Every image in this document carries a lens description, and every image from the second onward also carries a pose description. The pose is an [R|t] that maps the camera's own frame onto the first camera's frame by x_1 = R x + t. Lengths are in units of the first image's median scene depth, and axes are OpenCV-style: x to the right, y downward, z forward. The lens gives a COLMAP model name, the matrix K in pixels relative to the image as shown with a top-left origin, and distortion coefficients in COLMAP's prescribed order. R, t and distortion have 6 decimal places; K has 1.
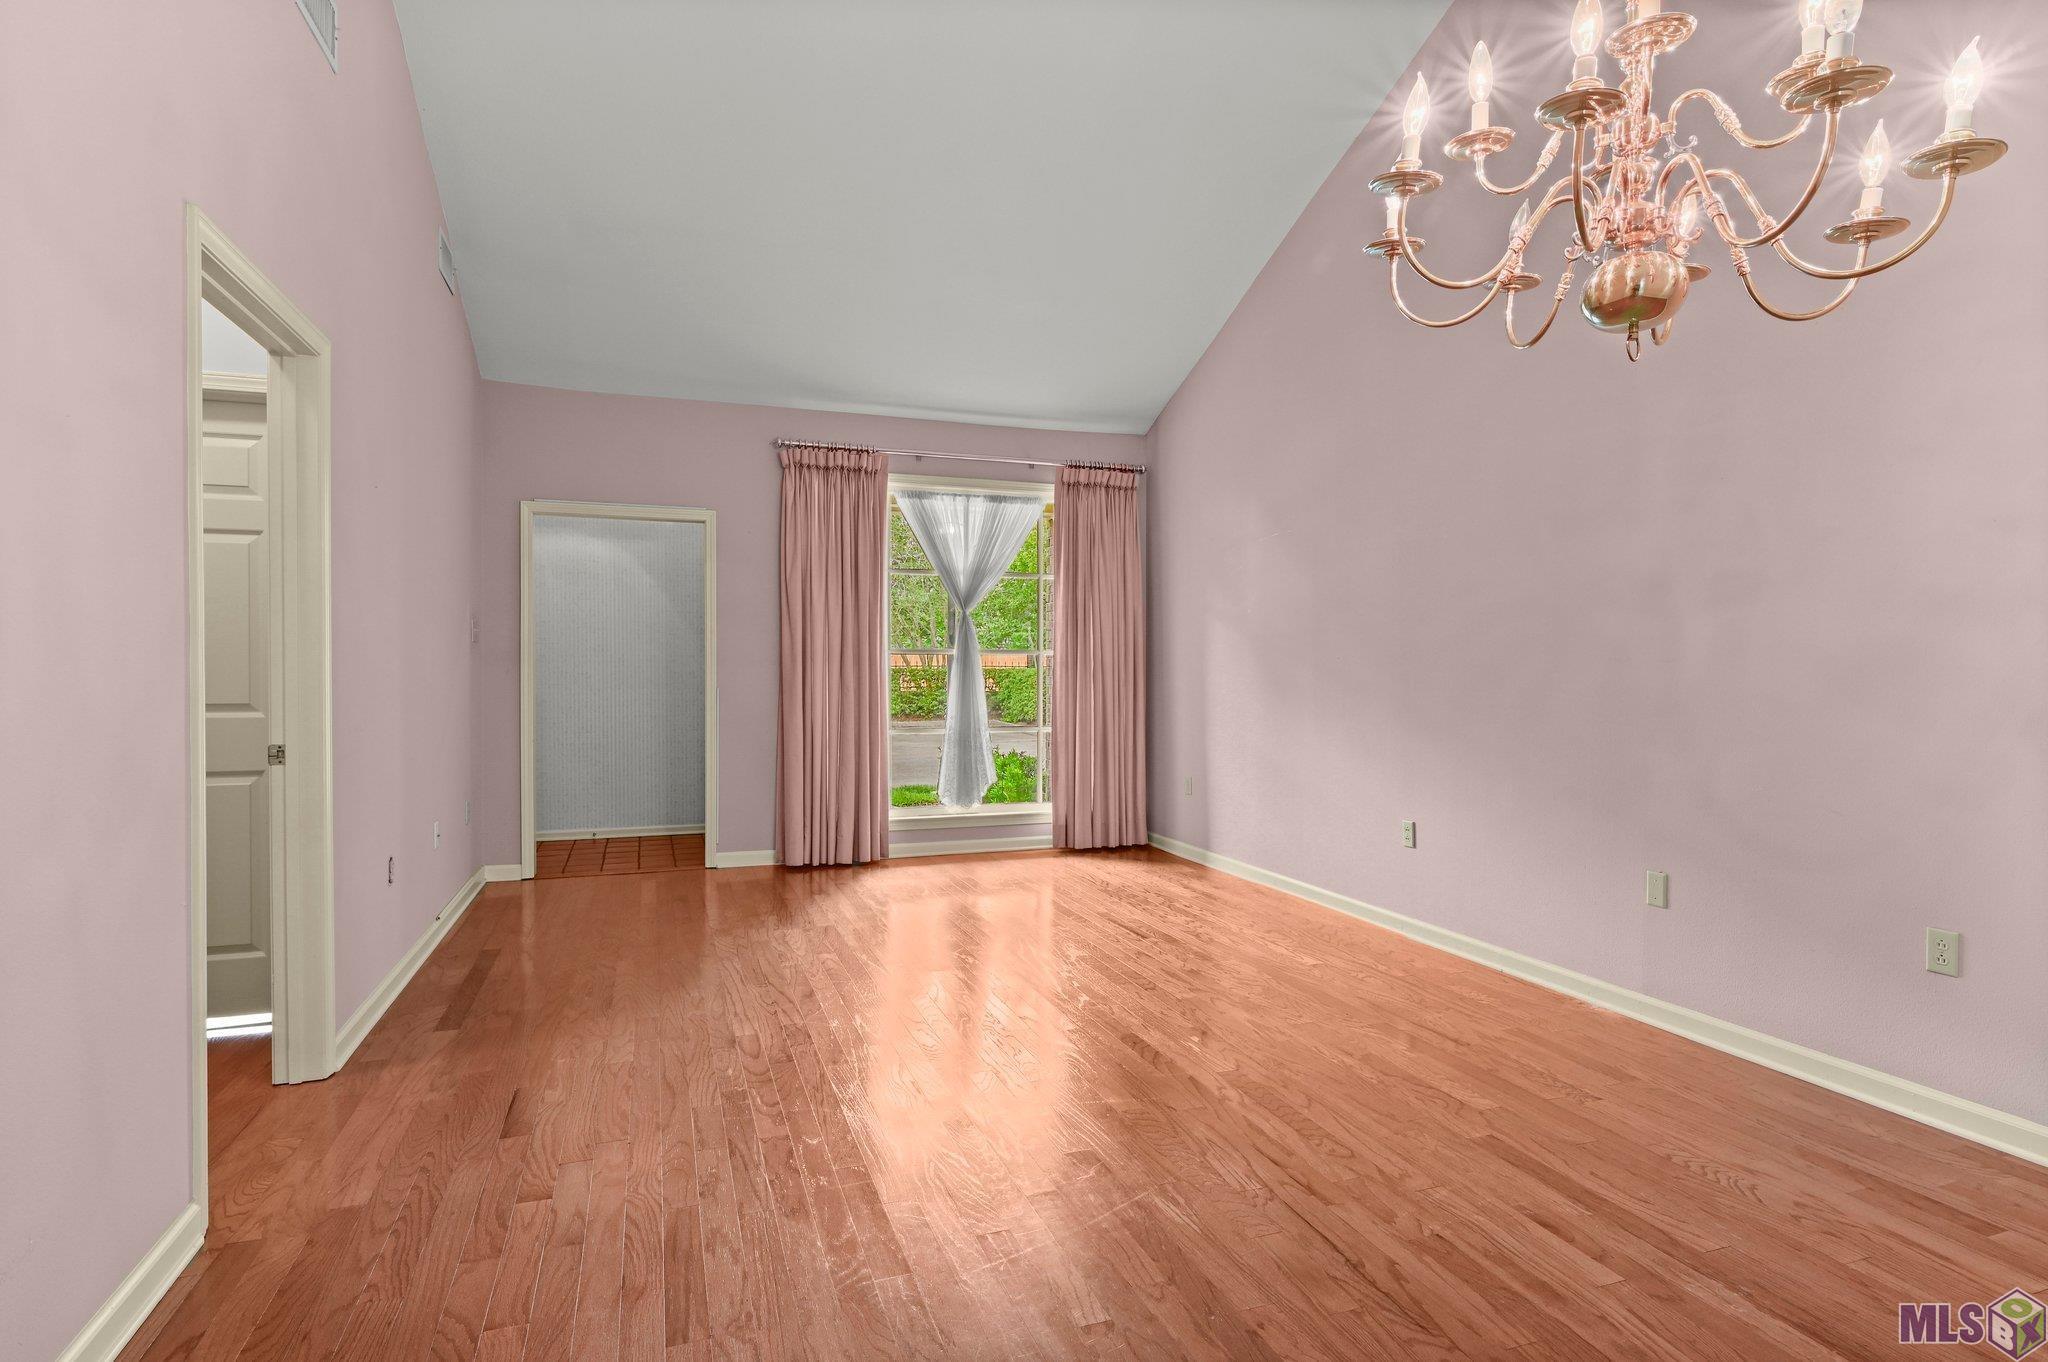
lens RADIAL K [[1036.9, 0, 1031.5], [0, 1036.9, 677.4], [0, 0, 1]] dist [-0.000819, -0.000001]
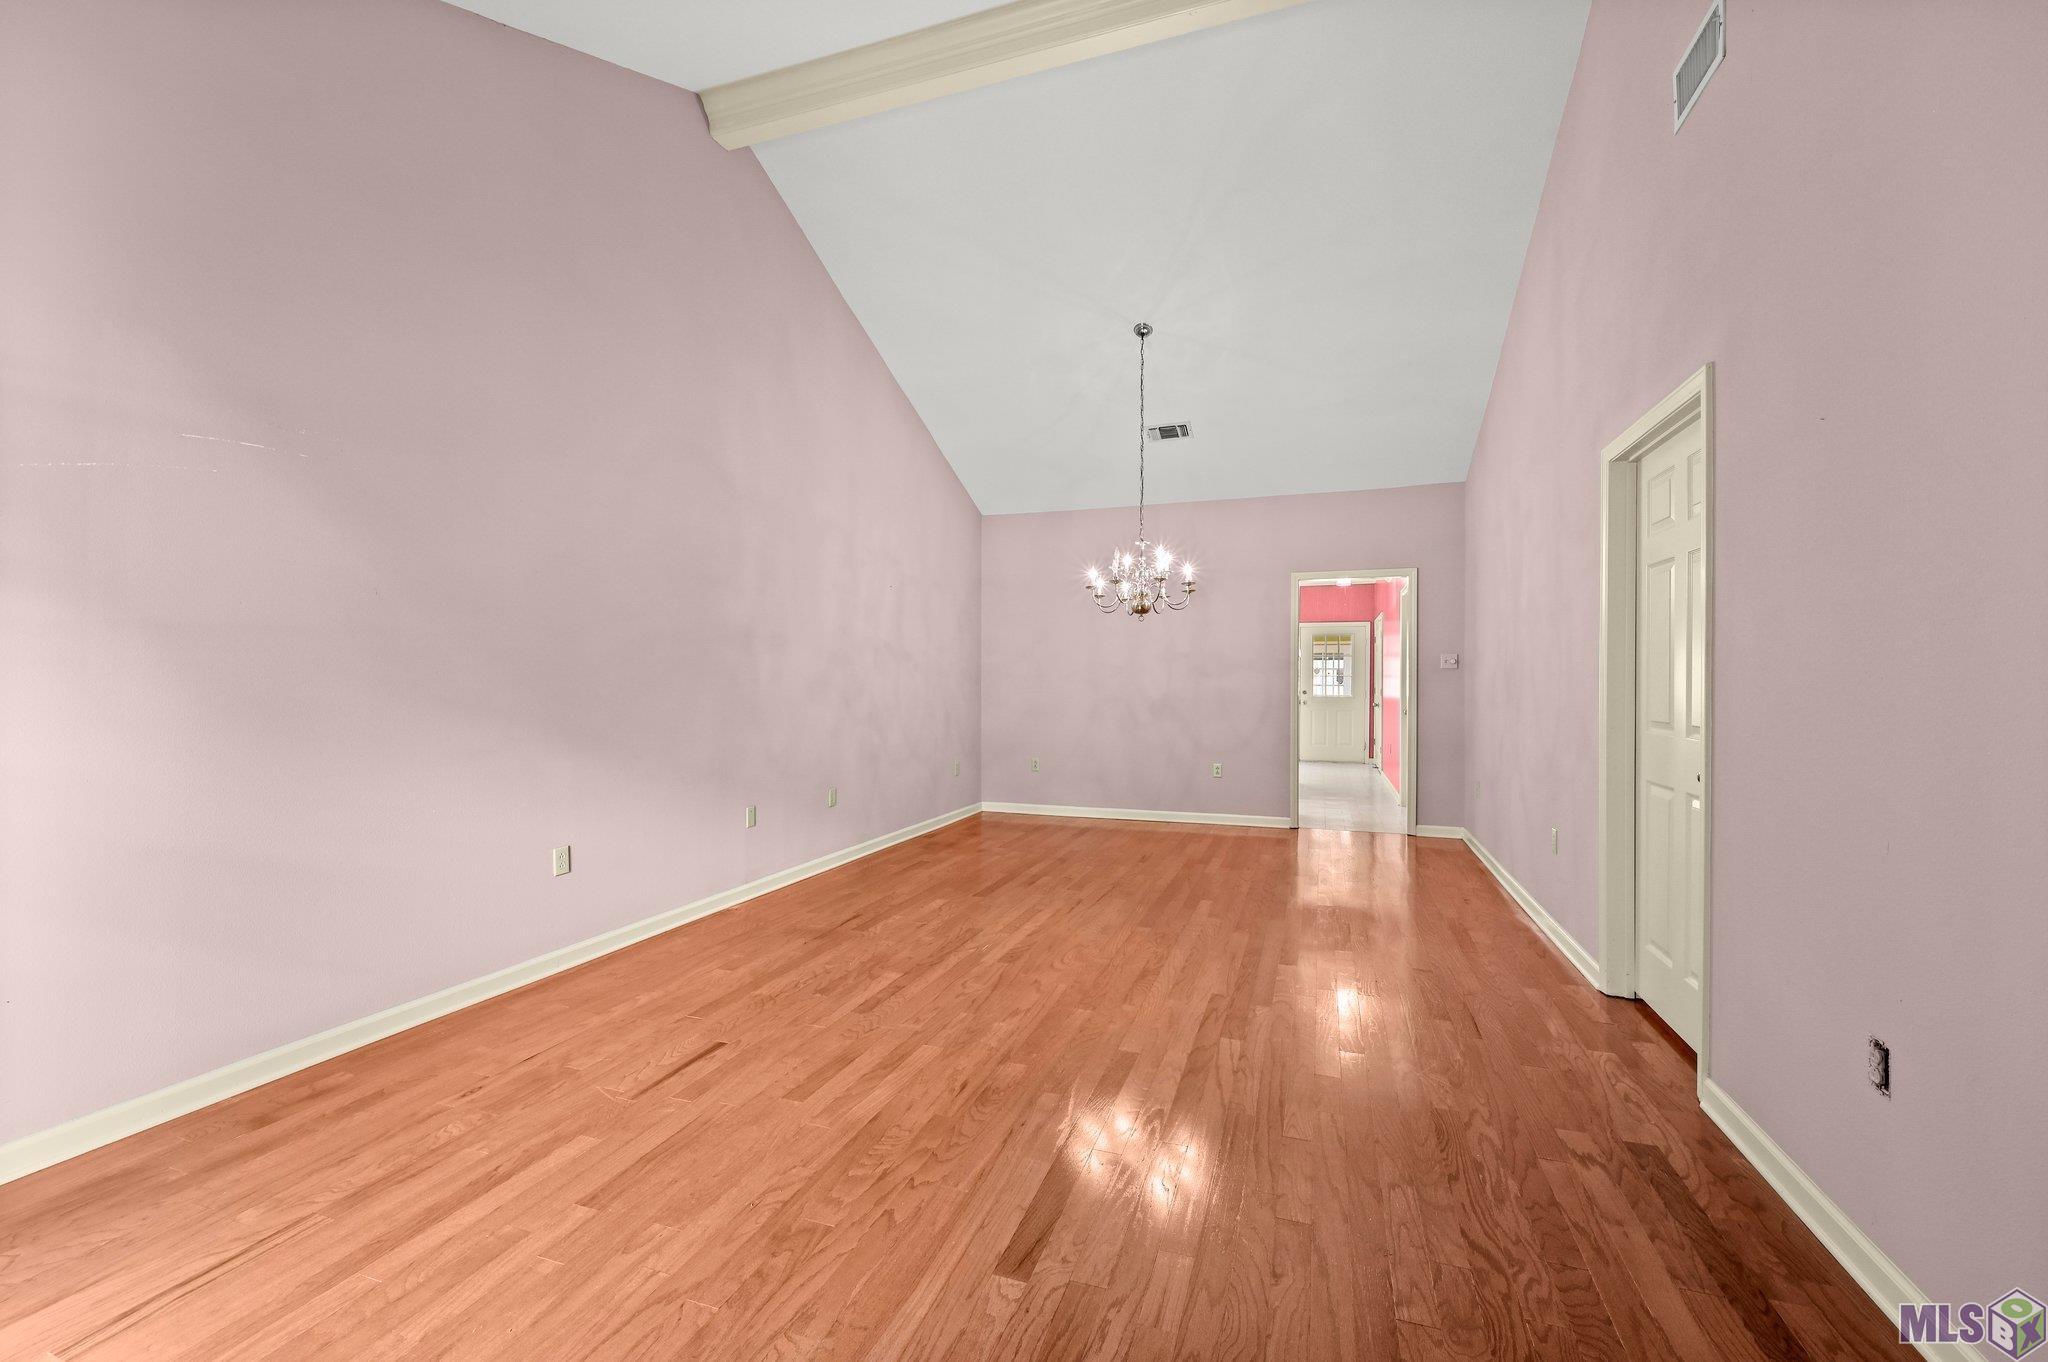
lens RADIAL K [[816.5, 0, 1034.2], [0, 816.5, 681.7], [0, 0, 1]] dist [-0.000513, -0.000074]
pose [[-0.774088, -0.004176, 0.633064, -0.594229], [-0.000960, 0.999985, 0.005423, -0.020832], [-0.633077, 0.003591, -0.774081, 1.768714]]
